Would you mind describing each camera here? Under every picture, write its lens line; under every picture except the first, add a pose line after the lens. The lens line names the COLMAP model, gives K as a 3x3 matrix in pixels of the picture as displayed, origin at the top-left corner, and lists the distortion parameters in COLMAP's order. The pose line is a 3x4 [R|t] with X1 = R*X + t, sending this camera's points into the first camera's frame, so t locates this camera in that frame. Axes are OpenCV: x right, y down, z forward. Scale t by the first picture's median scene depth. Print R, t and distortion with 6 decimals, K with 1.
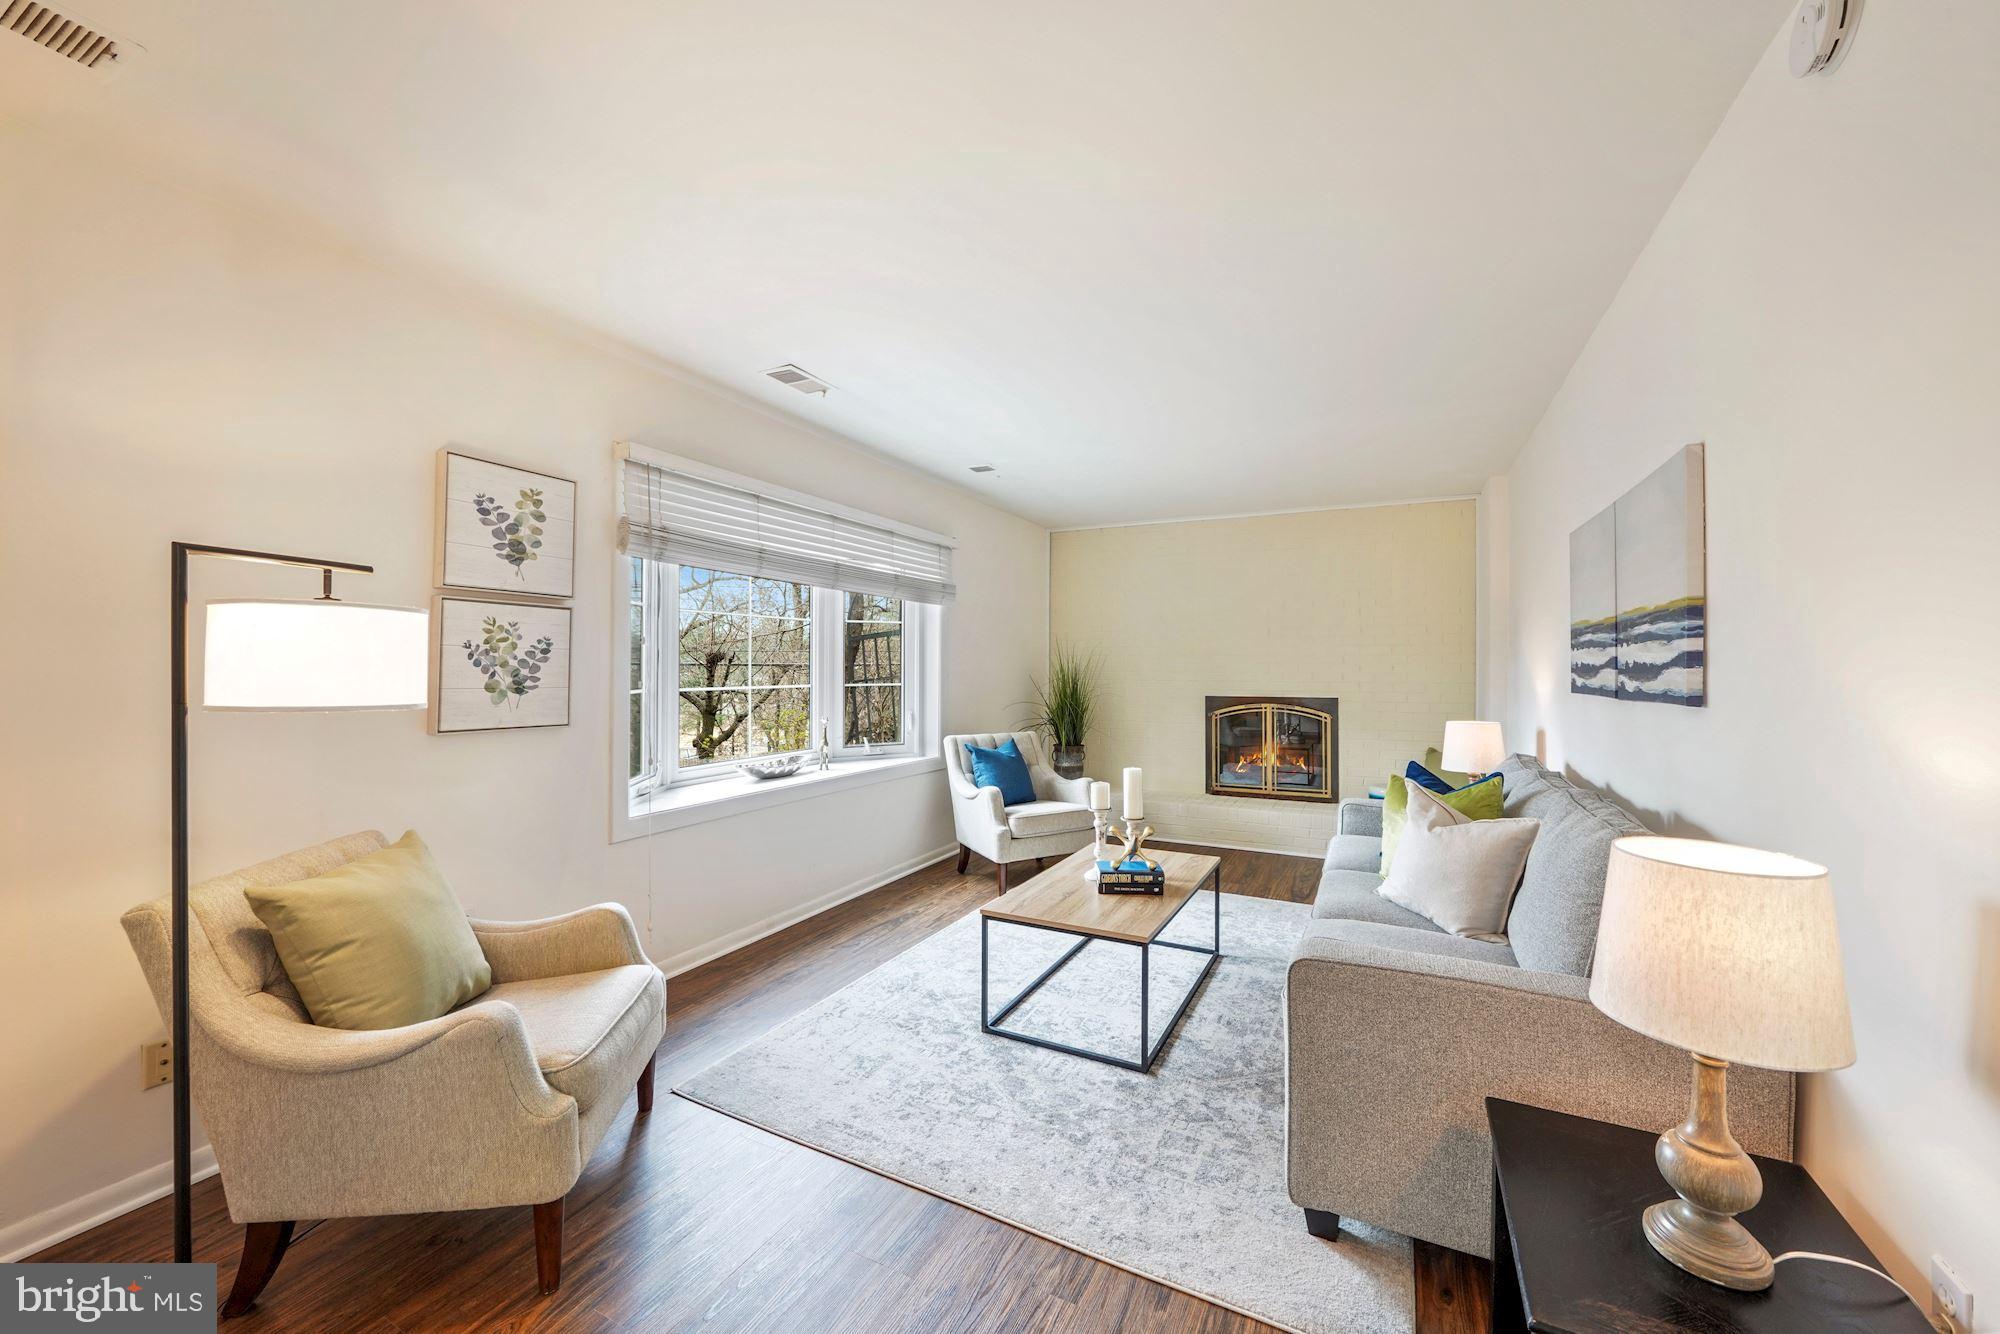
lens RADIAL K [[746.6, 0, 1003.3], [0, 746.6, 660.0], [0, 0, 1]] dist [-0.000027, -0.000009]
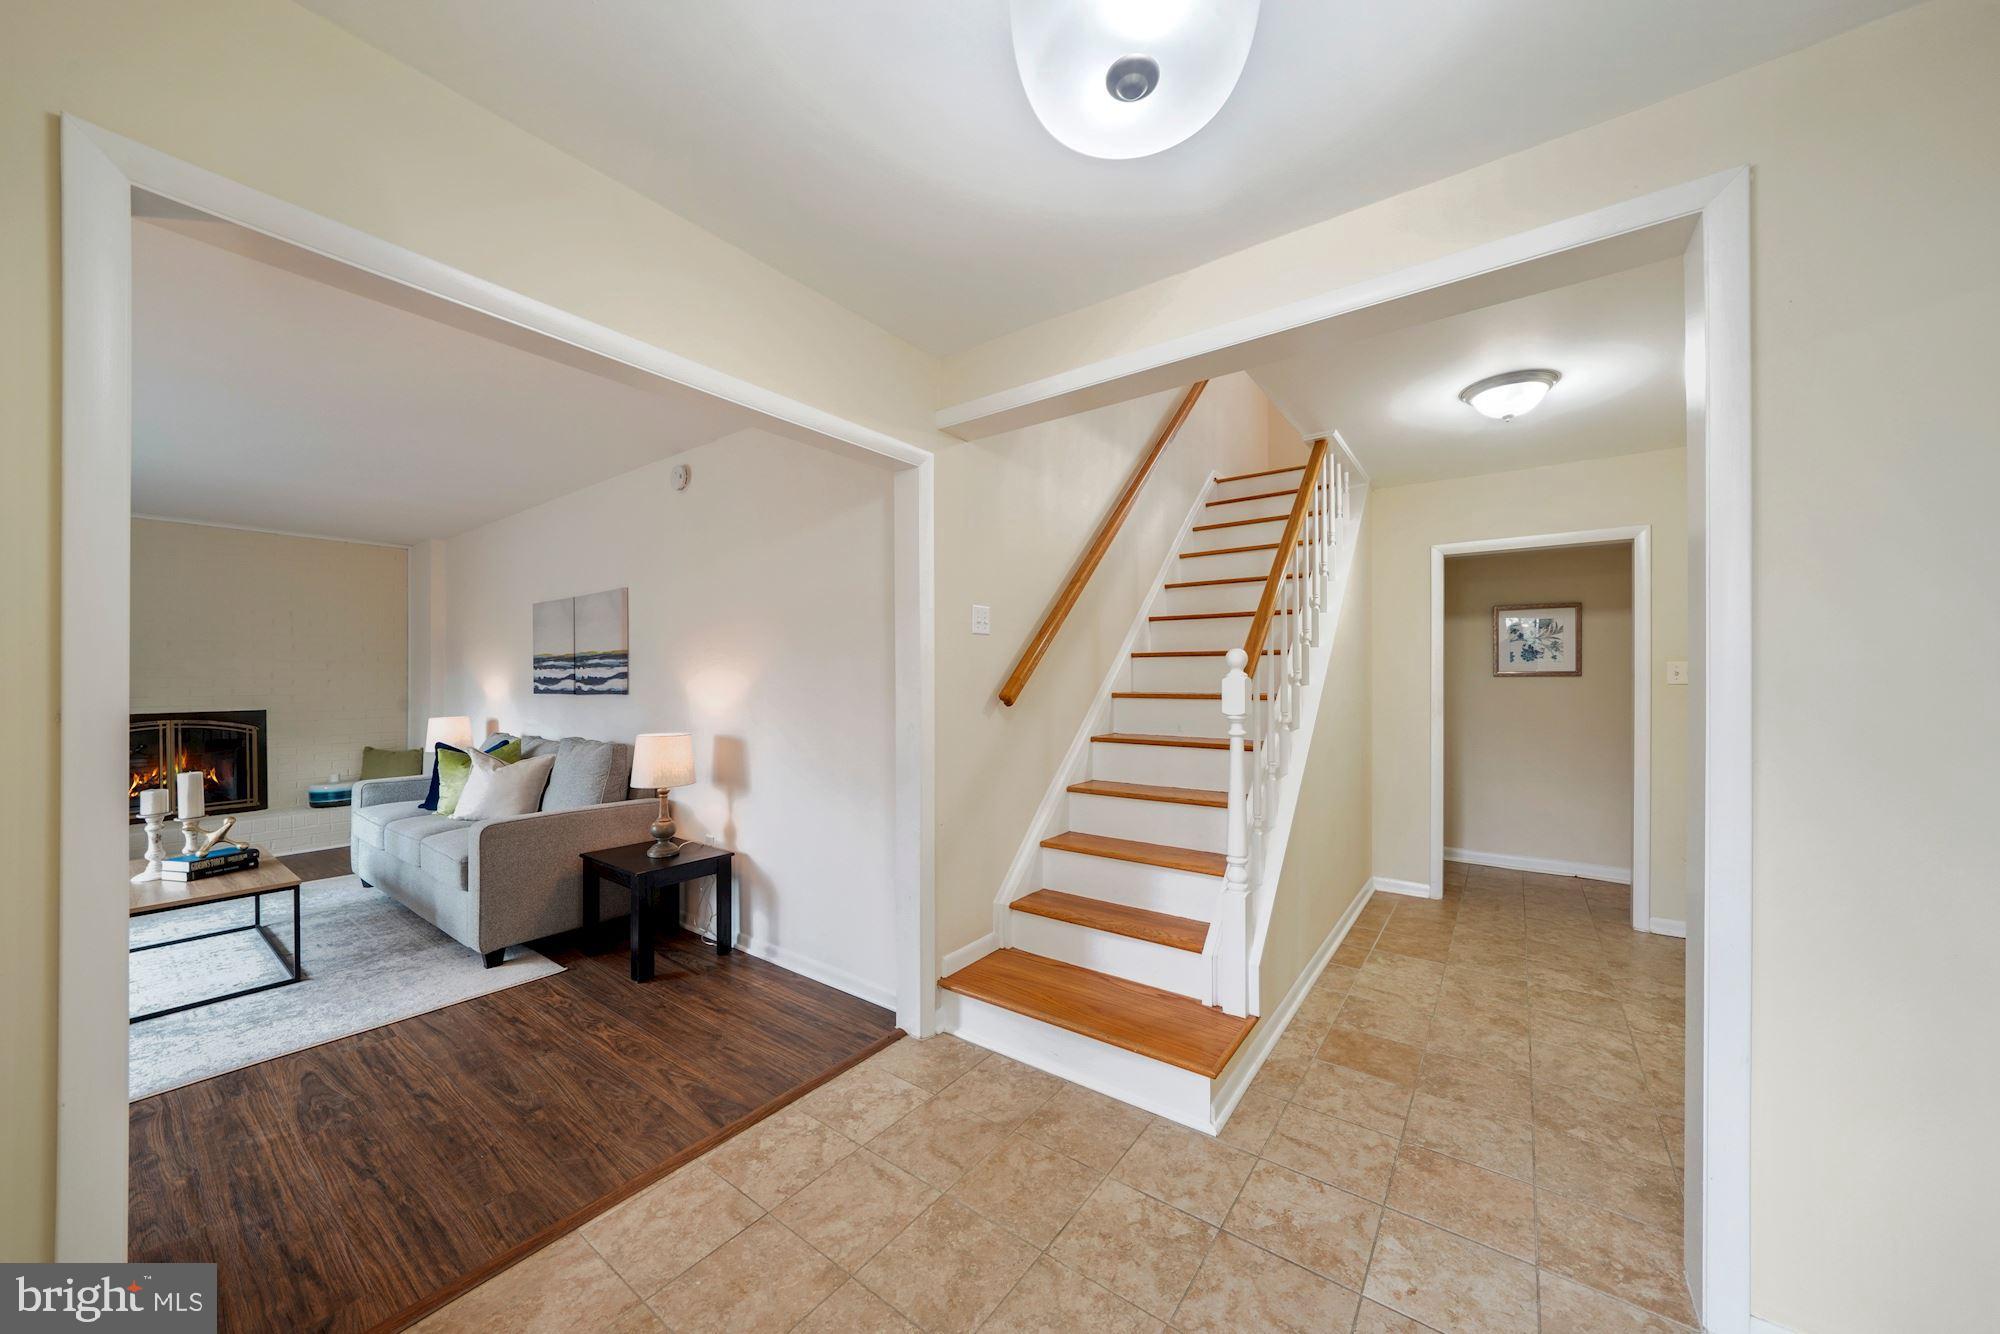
lens RADIAL K [[679.8, 0, 1005.0], [0, 679.8, 677.7], [0, 0, 1]] dist [-0.000877, -0.000084]
pose [[0.155716, 0.001180, 0.987801, -0.824117], [-0.005013, 0.999987, -0.000404, 0.000956], [-0.987789, -0.004888, 0.155720, -0.443672]]
